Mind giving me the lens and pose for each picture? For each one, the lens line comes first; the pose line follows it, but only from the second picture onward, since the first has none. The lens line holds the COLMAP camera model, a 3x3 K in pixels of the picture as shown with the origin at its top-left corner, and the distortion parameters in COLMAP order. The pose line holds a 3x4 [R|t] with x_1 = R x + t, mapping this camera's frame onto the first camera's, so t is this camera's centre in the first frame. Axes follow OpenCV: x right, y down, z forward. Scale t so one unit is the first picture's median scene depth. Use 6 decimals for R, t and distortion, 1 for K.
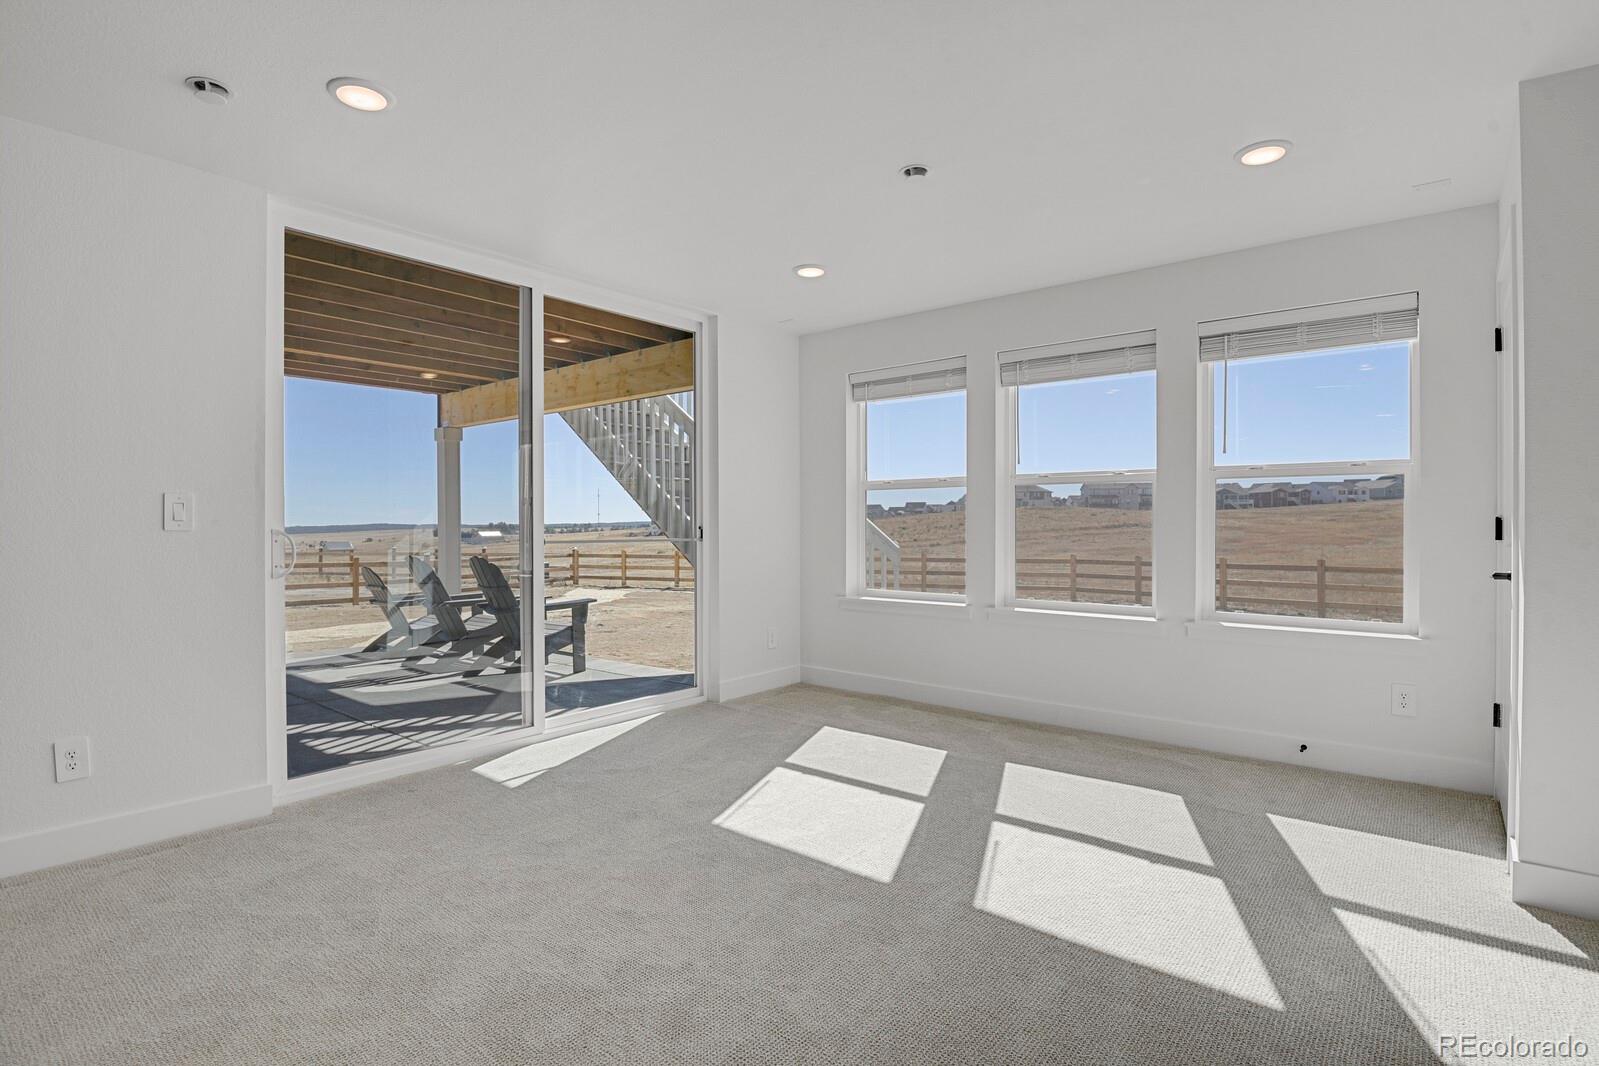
lens RADIAL K [[785.4, 0, 798.8], [0, 785.4, 531.0], [0, 0, 1]] dist [-0.025535, -0.003130]
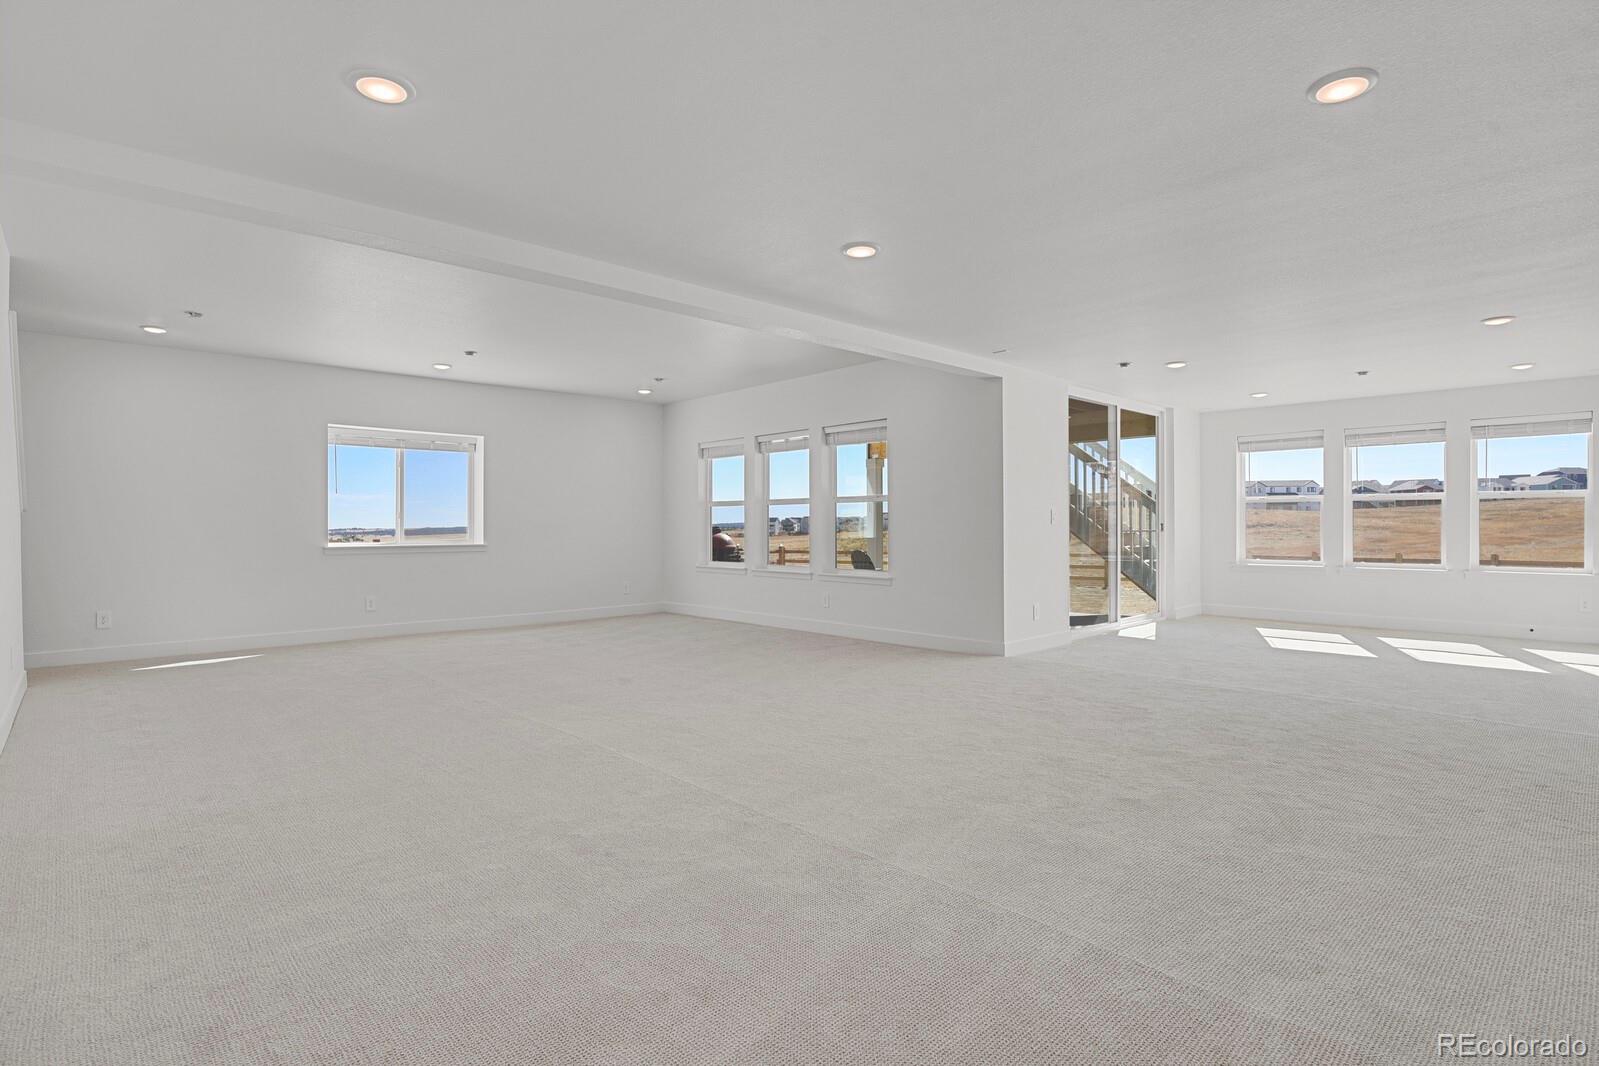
lens RADIAL K [[785.4, 0, 791.5], [0, 785.4, 529.9], [0, 0, 1]] dist [-0.025535, -0.003130]
pose [[0.991422, -0.001347, -0.130690, -0.789210], [0.001022, 0.999996, -0.002554, 0.014424], [0.130693, 0.002398, 0.991420, -0.970256]]
